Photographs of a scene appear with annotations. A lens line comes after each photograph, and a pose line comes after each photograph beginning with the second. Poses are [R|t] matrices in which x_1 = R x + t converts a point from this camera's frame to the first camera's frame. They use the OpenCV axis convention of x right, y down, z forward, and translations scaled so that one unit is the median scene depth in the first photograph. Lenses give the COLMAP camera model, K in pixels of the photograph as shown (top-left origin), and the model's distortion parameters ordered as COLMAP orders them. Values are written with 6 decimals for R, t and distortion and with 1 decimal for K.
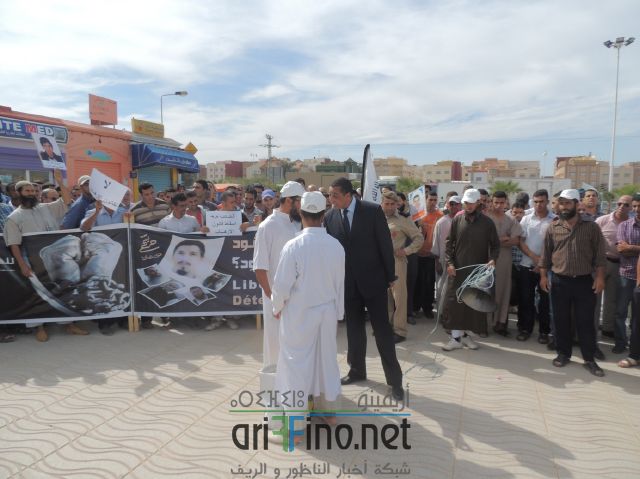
lens RADIAL K [[467.6, 0, 318.8], [0, 467.6, 237.9], [0, 0, 1]] dist [0.001462, 0.001991]
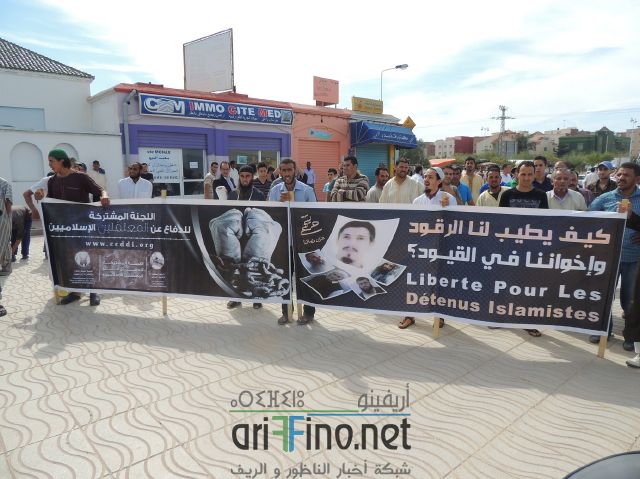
lens RADIAL K [[464.8, 0, 317.7], [0, 464.8, 236.2], [0, 0, 1]] dist [-0.007979, -0.000884]
pose [[0.886843, 0.049509, -0.459410, 0.012254], [-0.029027, 0.998249, 0.051544, -0.002741], [0.461158, -0.032376, 0.886727, 0.063718]]
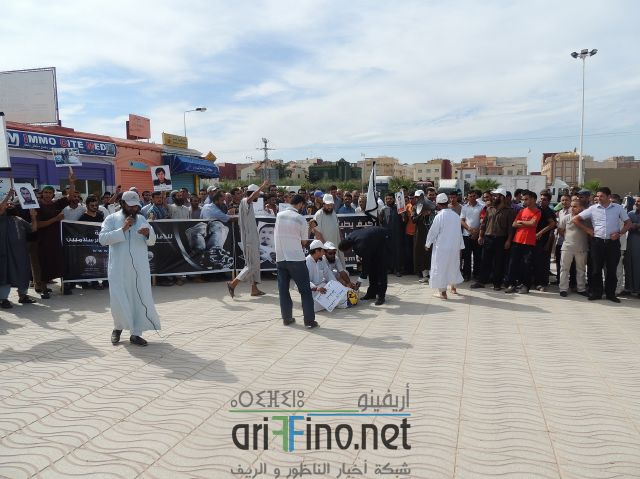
lens RADIAL K [[464.8, 0, 317.7], [0, 464.8, 236.2], [0, 0, 1]] dist [-0.007979, -0.000884]
pose [[0.999666, -0.022742, 0.012300, -0.033025], [0.022779, 0.999737, -0.002833, 0.014731], [-0.012232, 0.003112, 0.999920, -0.165652]]
